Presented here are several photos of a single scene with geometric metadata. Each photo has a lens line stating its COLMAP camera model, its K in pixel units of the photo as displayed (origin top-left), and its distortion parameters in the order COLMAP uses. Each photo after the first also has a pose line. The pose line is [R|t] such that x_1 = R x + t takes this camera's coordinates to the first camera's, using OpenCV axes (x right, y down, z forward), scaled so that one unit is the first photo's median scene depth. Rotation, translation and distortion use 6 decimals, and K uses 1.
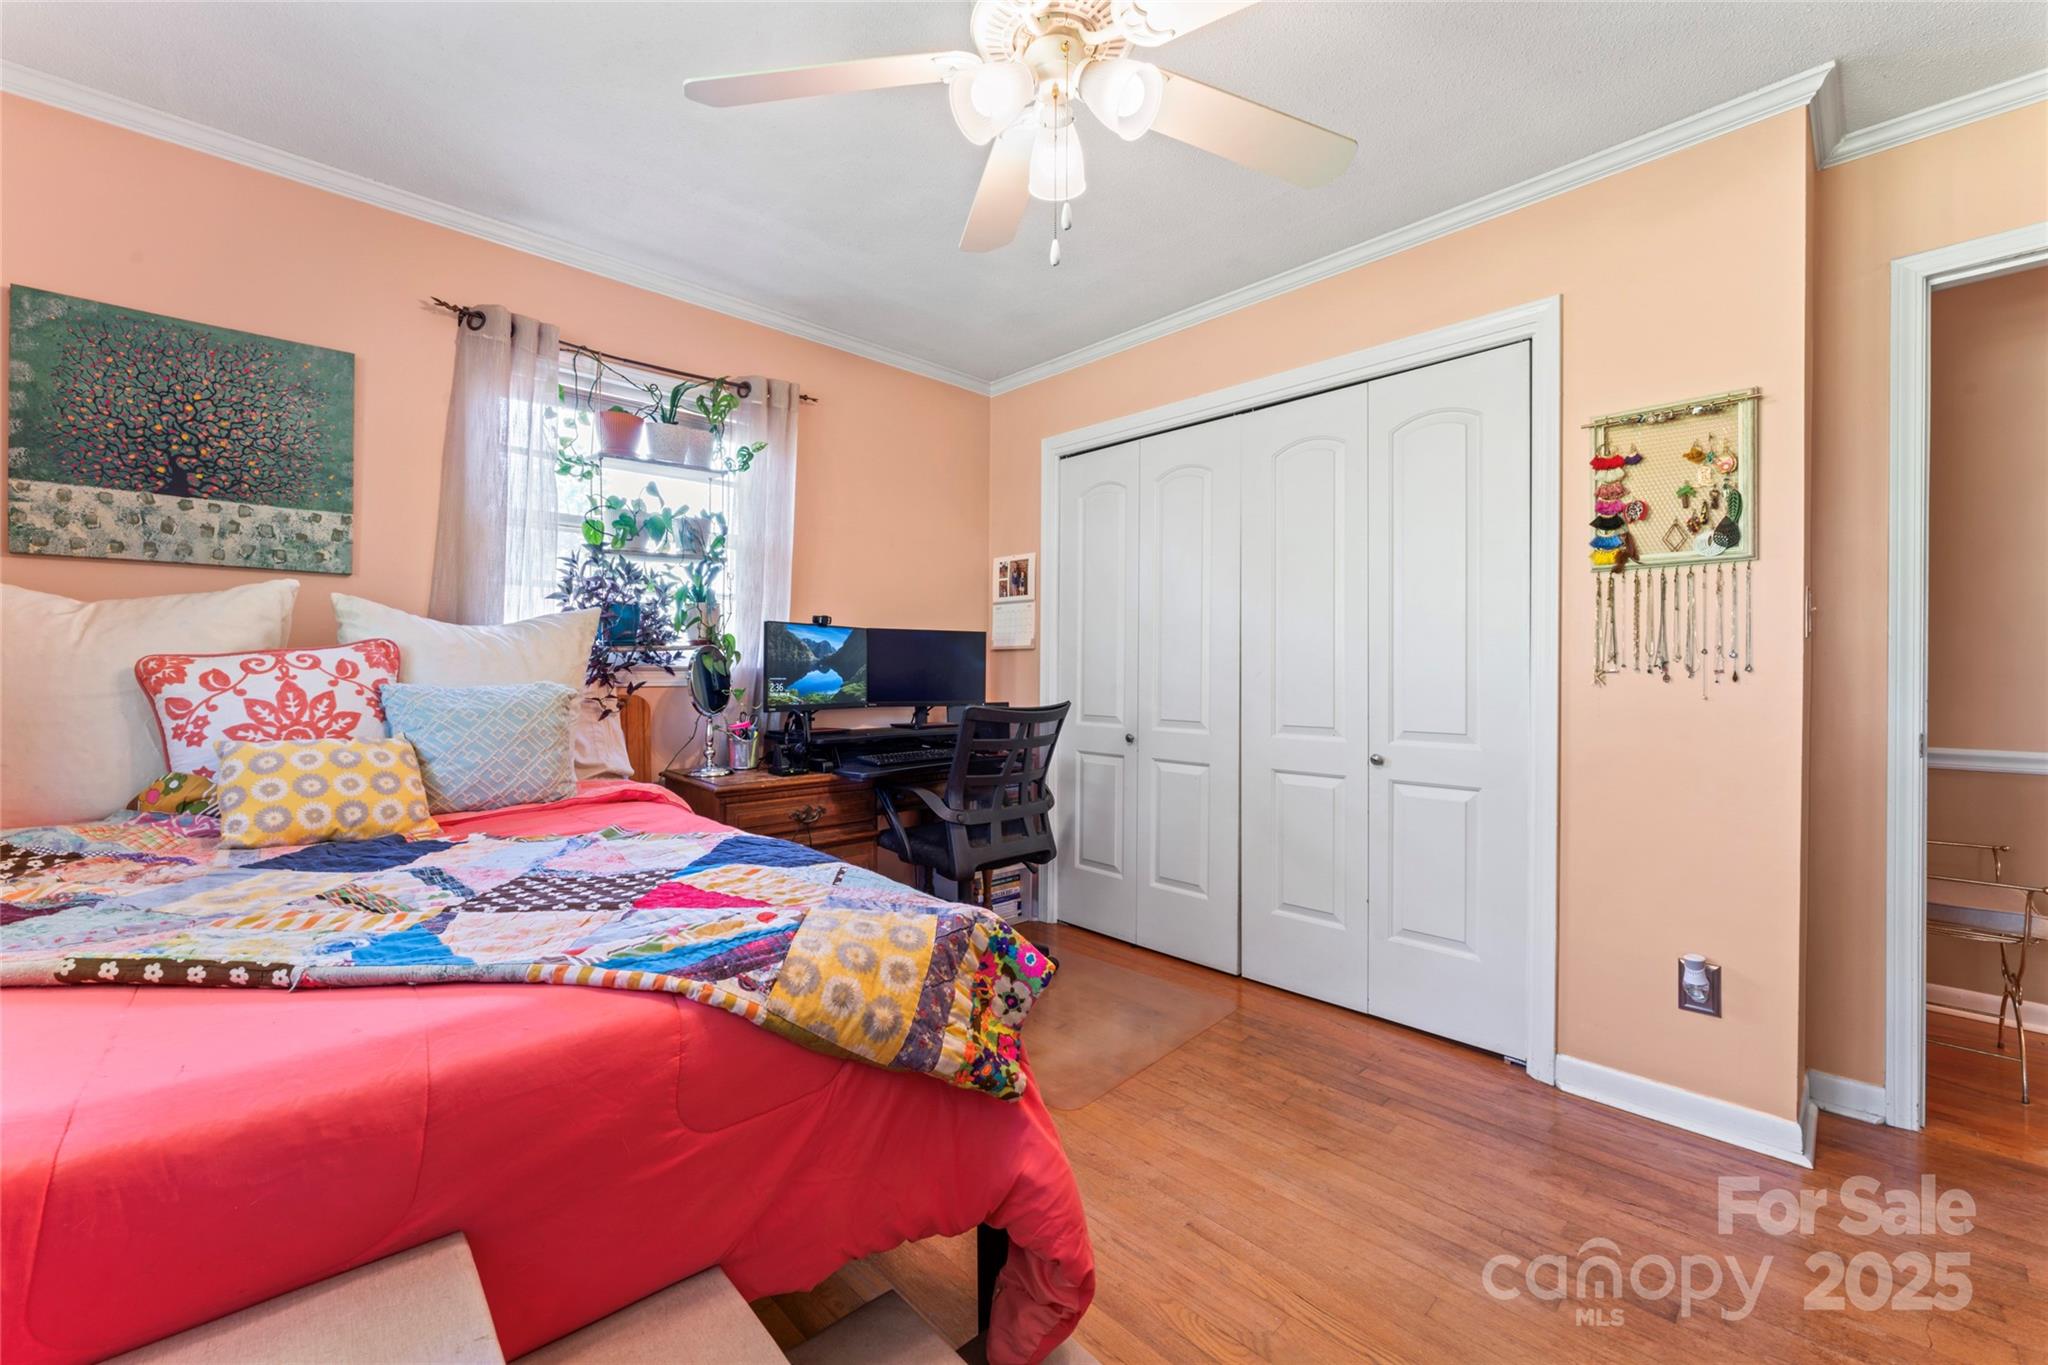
lens RADIAL K [[831.4, 0, 1006.7], [0, 831.4, 673.2], [0, 0, 1]] dist [-0.000047, -0.000992]
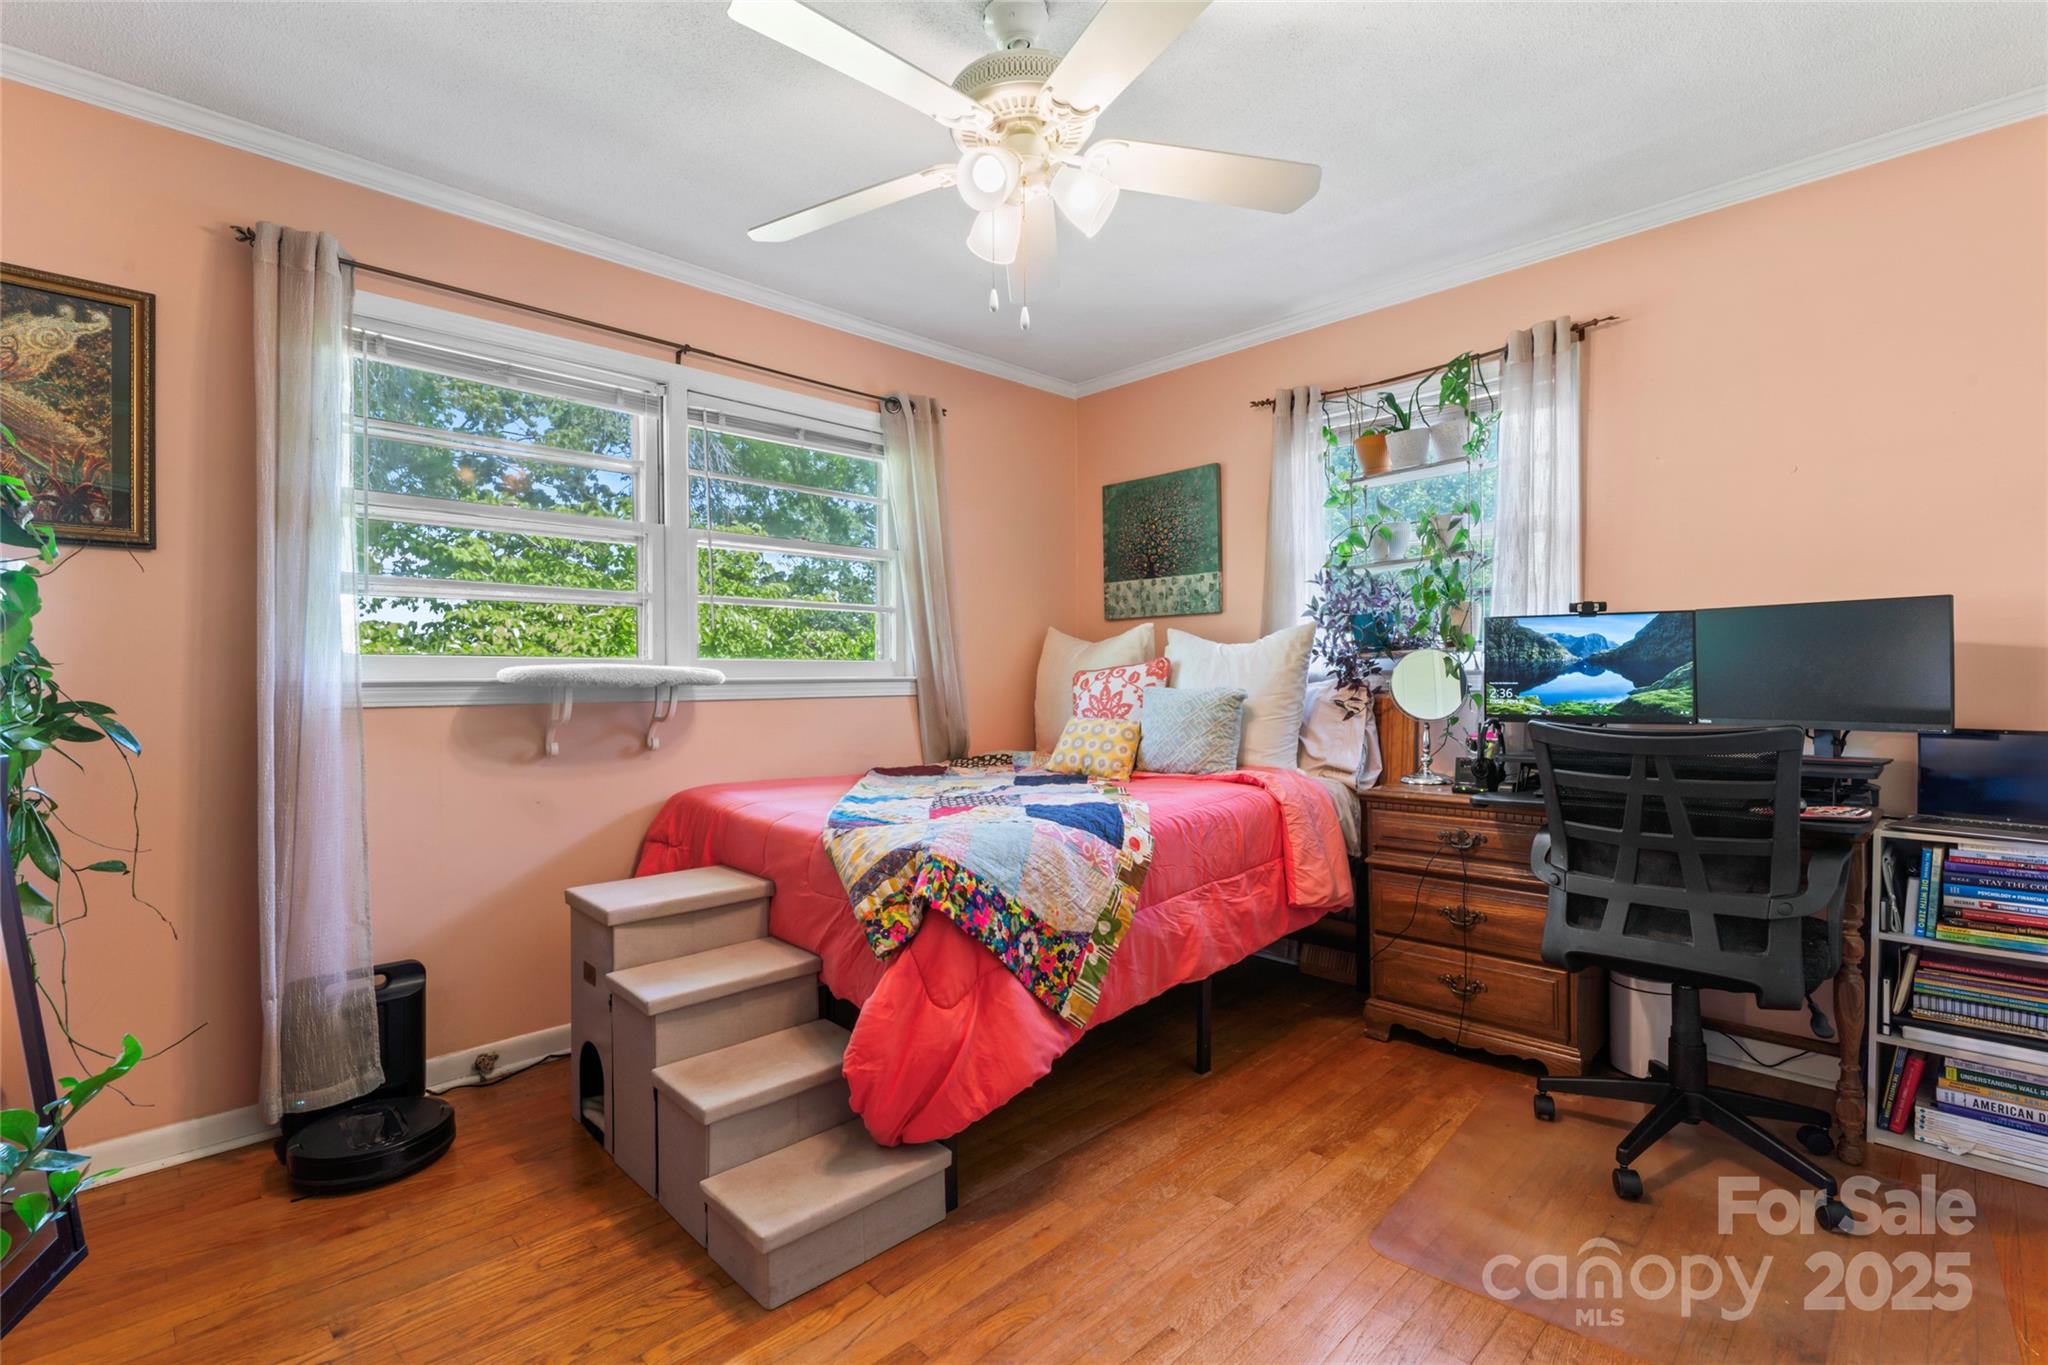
lens RADIAL K [[924.1, 0, 1008.0], [0, 924.1, 686.2], [0, 0, 1]] dist [-0.001417, -0.002231]
pose [[0.016212, 0.003776, -0.999861, 0.836297], [0.007367, 0.999965, 0.003896, 0.002928], [0.999841, -0.007429, 0.016184, 0.592969]]
